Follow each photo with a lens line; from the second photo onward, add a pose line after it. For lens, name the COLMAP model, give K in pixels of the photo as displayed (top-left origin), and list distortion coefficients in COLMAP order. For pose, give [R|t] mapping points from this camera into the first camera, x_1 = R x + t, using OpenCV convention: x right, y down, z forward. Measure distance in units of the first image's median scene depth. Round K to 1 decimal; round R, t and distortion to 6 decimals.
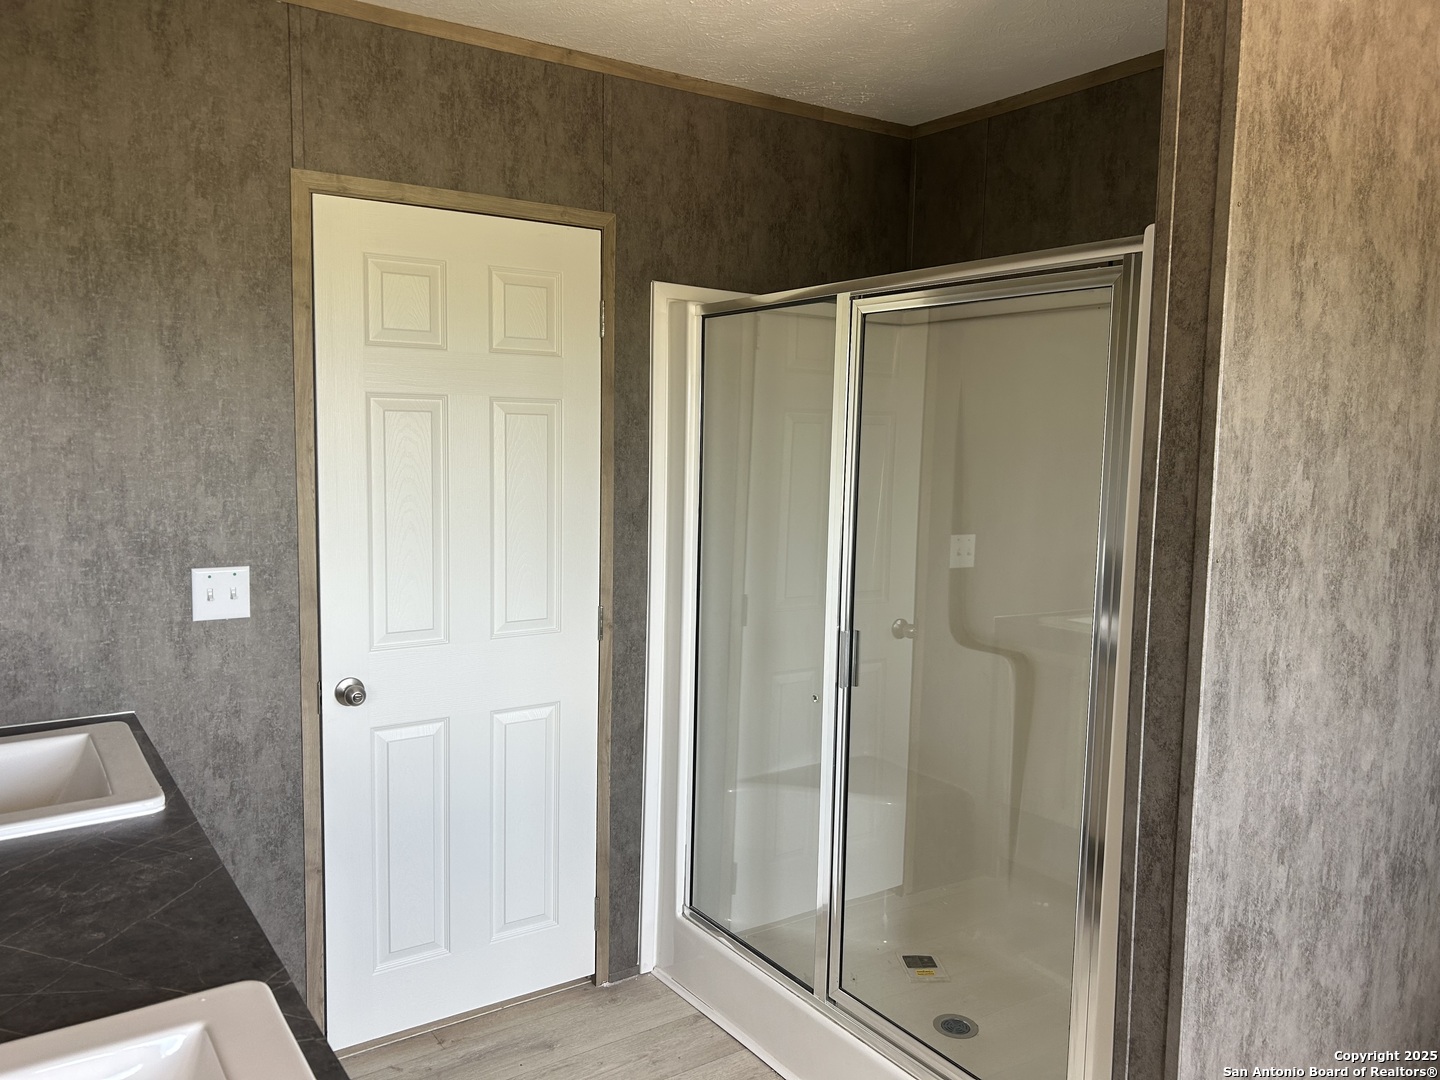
lens RADIAL K [[1095.6, 0, 715.2], [0, 1095.6, 531.9], [0, 0, 1]] dist [0.043997, -0.021305]
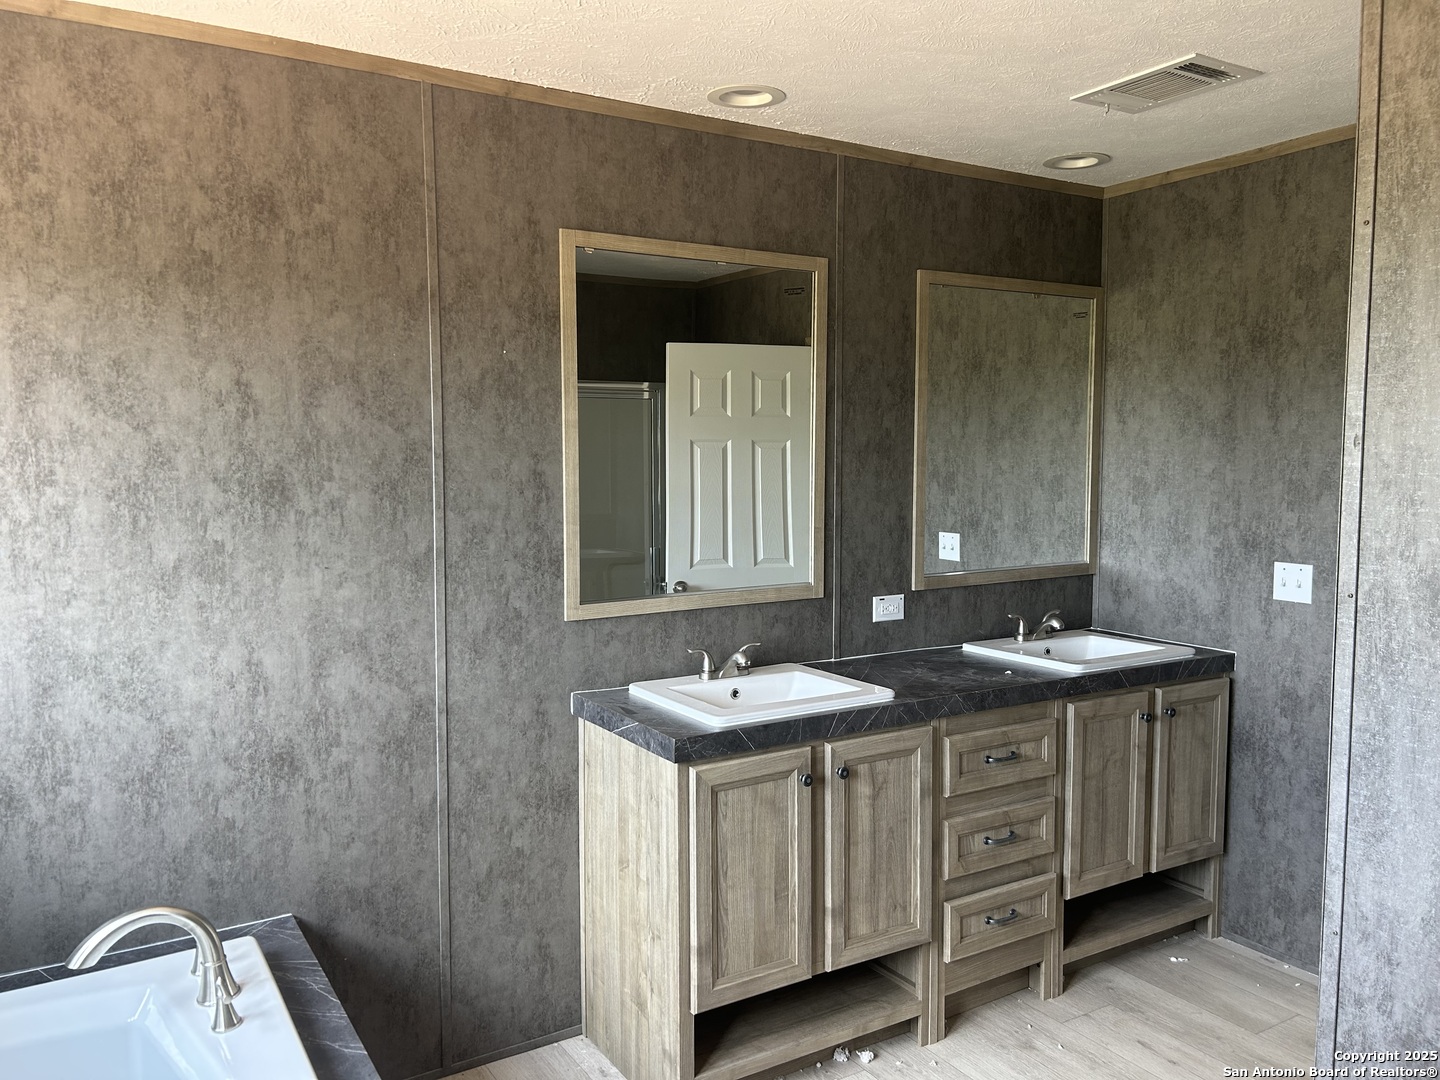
lens RADIAL K [[1095.6, 0, 716.8], [0, 1095.6, 542.4], [0, 0, 1]] dist [0.043997, -0.021305]
pose [[-0.034247, 0.067709, -0.997117, 0.988710], [-0.095215, 0.992943, 0.070696, -0.024240], [0.994867, 0.097362, -0.027559, 0.335337]]
